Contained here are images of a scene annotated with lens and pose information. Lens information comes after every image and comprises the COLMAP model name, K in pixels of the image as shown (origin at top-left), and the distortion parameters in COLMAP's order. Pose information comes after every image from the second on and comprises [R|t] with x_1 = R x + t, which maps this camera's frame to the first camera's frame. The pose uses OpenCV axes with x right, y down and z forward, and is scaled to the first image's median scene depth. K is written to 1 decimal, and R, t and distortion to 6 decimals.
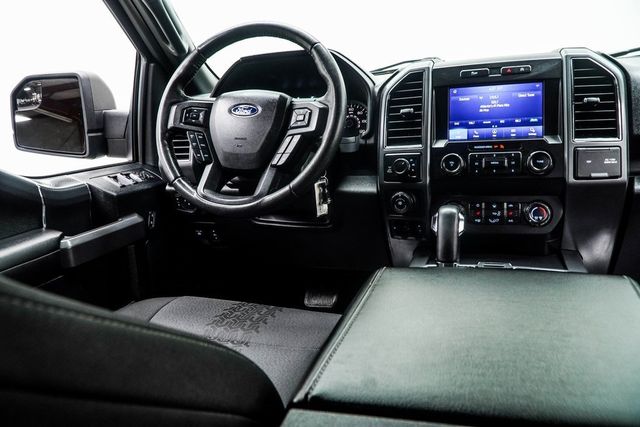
lens RADIAL K [[519.4, 0, 313.0], [0, 519.4, 207.3], [0, 0, 1]] dist [0.005913, -0.048736]
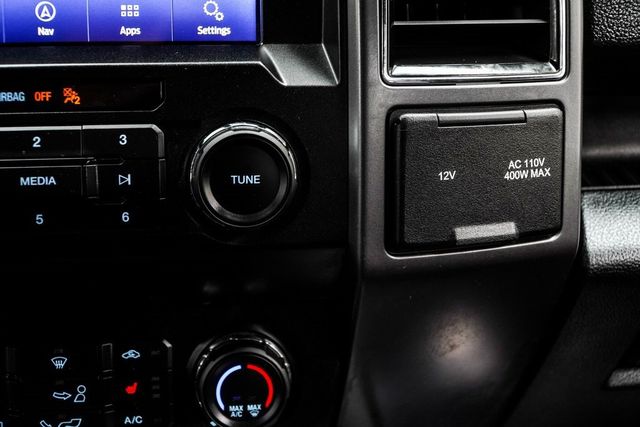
lens RADIAL K [[897.0, 0, 326.1], [0, 897.0, 201.2], [0, 0, 1]] dist [-0.048912, 0.000000]
pose [[0.895781, -0.080878, 0.437076, 0.287099], [0.004443, 0.984887, 0.173141, -0.131973], [-0.444474, -0.153155, 0.882602, 0.619862]]
